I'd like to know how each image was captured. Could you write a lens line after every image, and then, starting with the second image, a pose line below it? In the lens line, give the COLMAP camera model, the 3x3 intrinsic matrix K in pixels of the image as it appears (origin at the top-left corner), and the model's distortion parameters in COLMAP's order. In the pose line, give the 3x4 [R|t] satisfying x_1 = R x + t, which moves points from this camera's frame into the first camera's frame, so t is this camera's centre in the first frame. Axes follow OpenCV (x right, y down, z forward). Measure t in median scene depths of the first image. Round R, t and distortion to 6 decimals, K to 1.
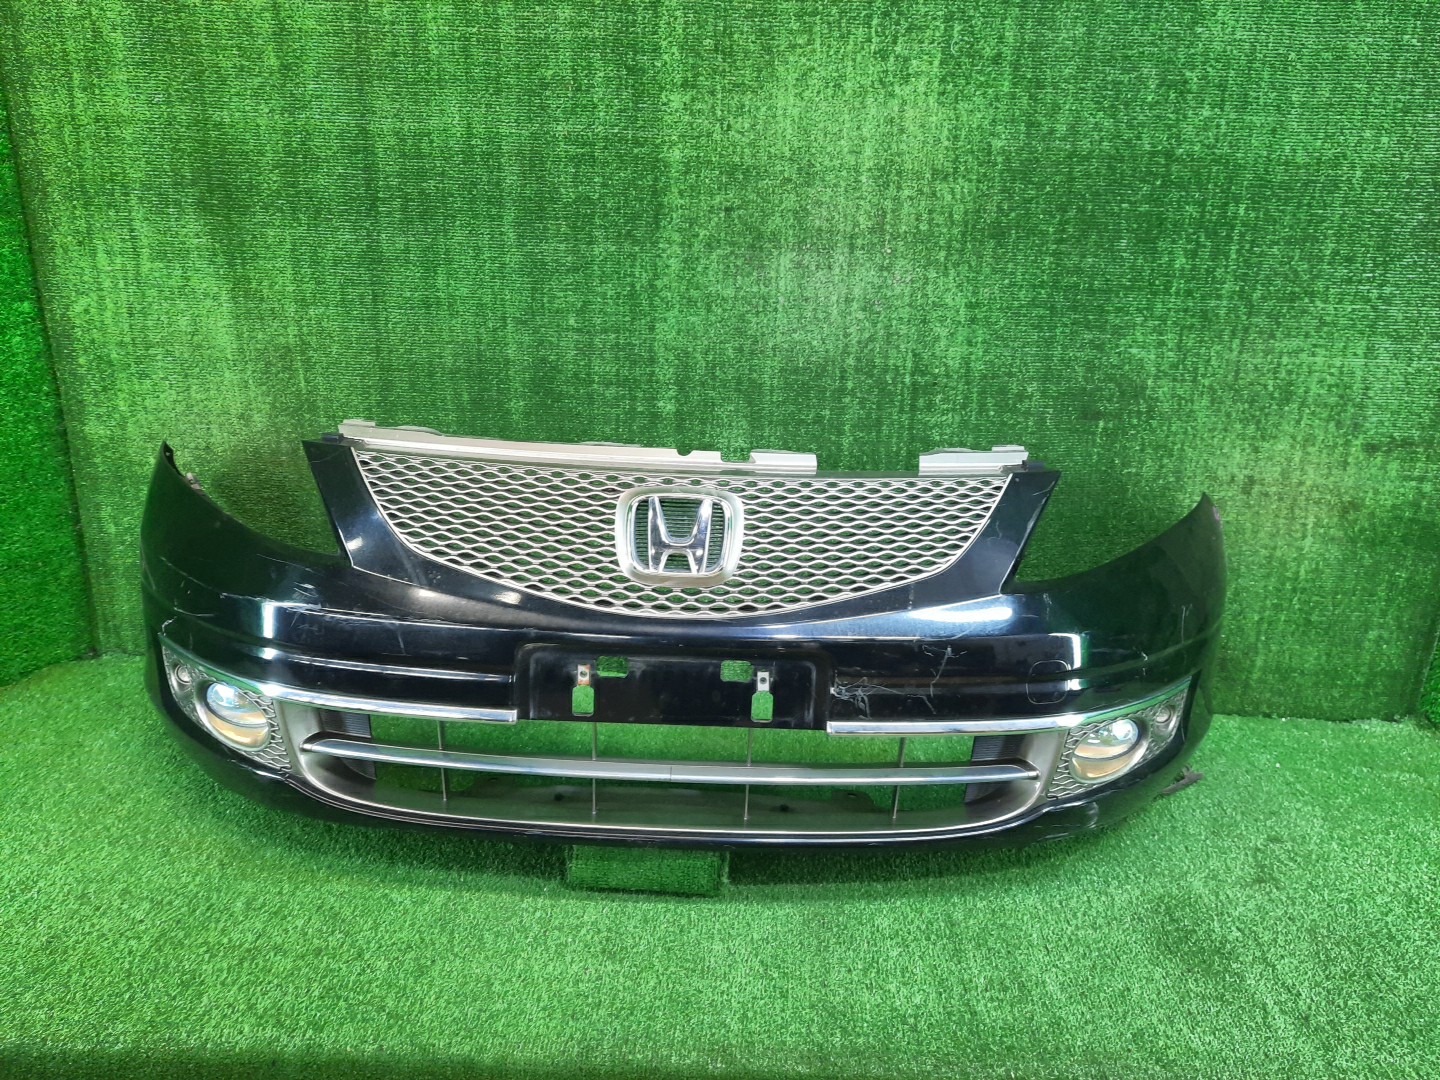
lens RADIAL K [[1075.8, 0, 718.8], [0, 1075.8, 546.7], [0, 0, 1]] dist [-0.003590, -0.012021]
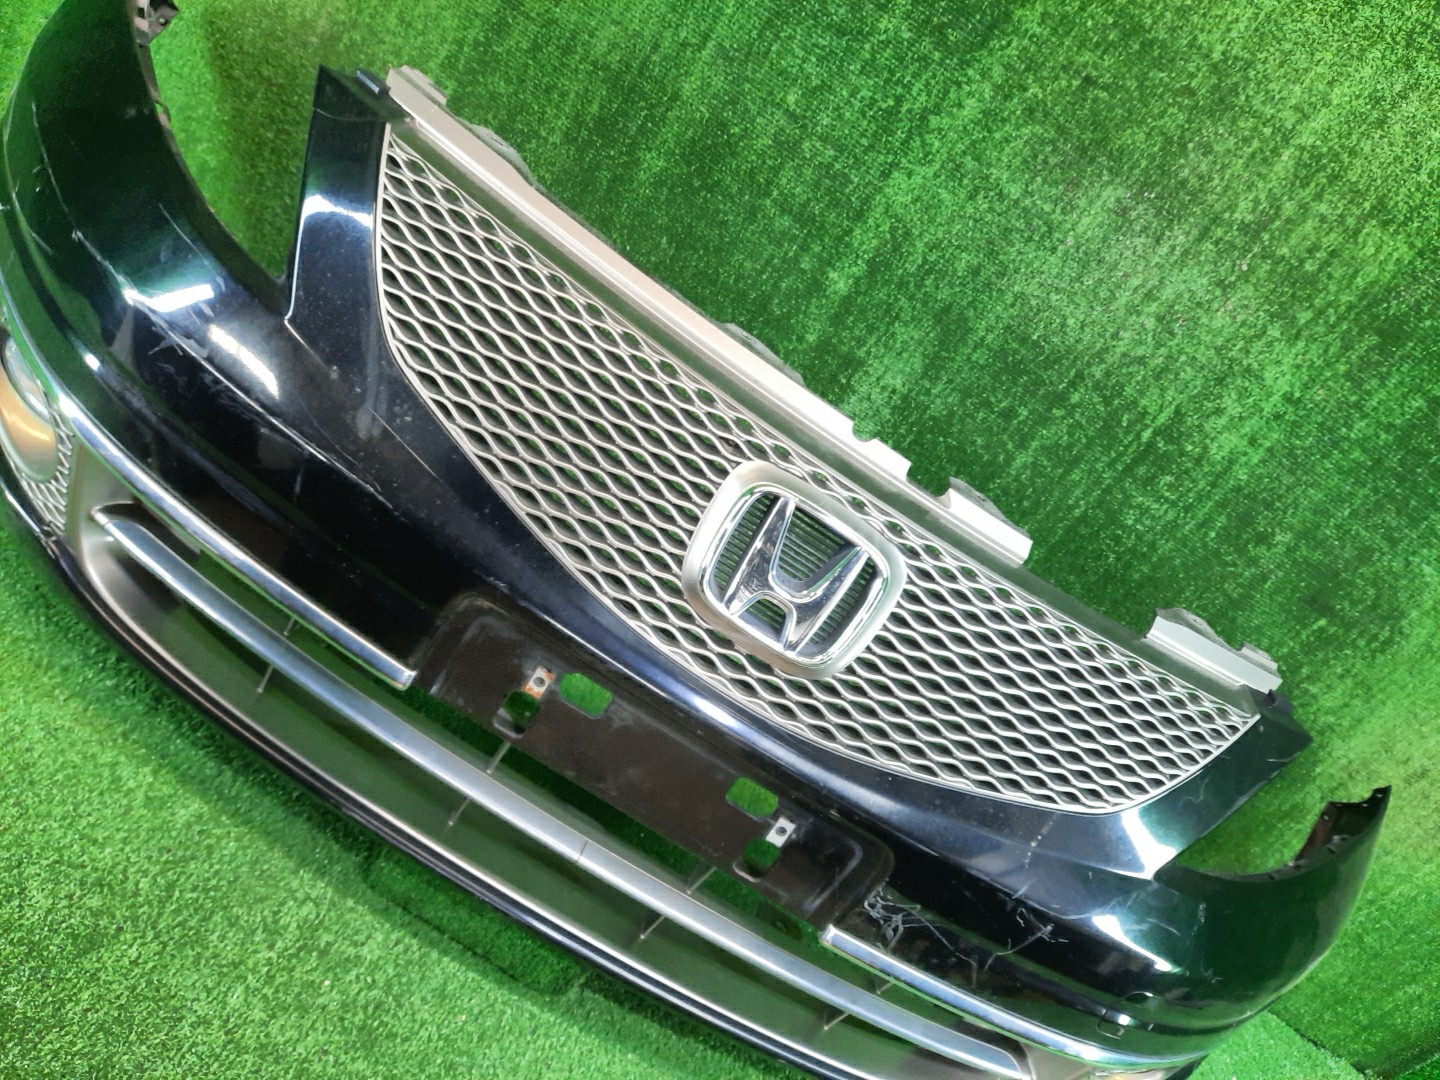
lens RADIAL K [[1075.8, 0, 725.8], [0, 1075.8, 533.6], [0, 0, 1]] dist [-0.003590, -0.012021]
pose [[0.851406, 0.514634, 0.101287, -0.130310], [-0.524456, 0.832618, 0.178028, -0.108119], [0.007286, -0.204694, 0.978799, 0.385497]]
